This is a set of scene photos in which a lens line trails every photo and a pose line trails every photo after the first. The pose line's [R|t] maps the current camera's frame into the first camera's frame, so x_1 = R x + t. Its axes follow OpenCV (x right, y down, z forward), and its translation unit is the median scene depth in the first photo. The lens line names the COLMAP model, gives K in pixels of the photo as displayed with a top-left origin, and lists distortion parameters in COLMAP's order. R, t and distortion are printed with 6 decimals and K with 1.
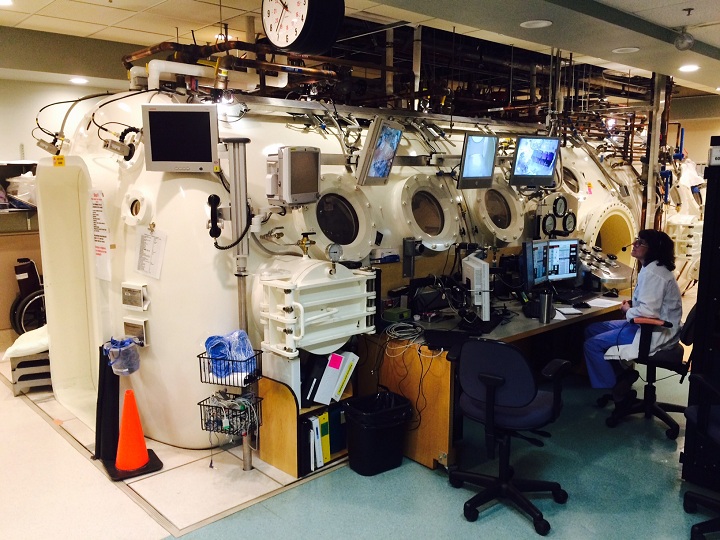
lens RADIAL K [[620.0, 0, 357.6], [0, 620.0, 270.3], [0, 0, 1]] dist [0.062895, -0.091175]
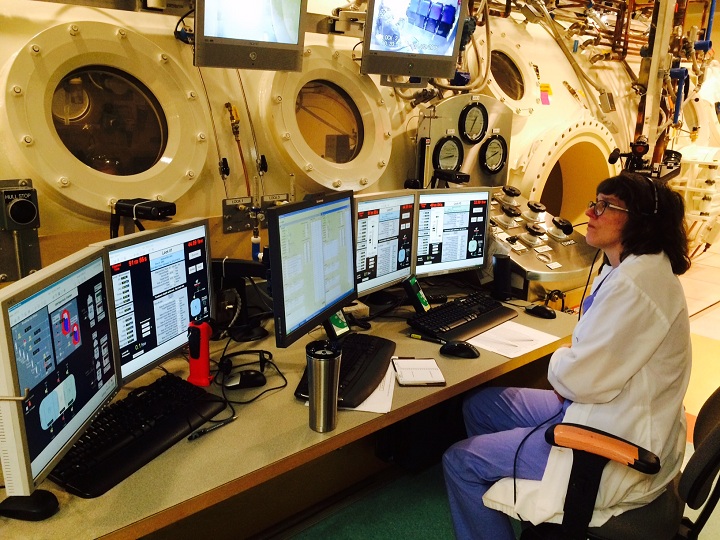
lens RADIAL K [[620.0, 0, 364.6], [0, 620.0, 275.1], [0, 0, 1]] dist [0.062895, -0.091175]
pose [[0.999579, 0.027363, 0.009638, 0.242372], [-0.028352, 0.991784, 0.124740, -0.039706], [-0.006145, -0.124960, 0.992143, 0.487457]]
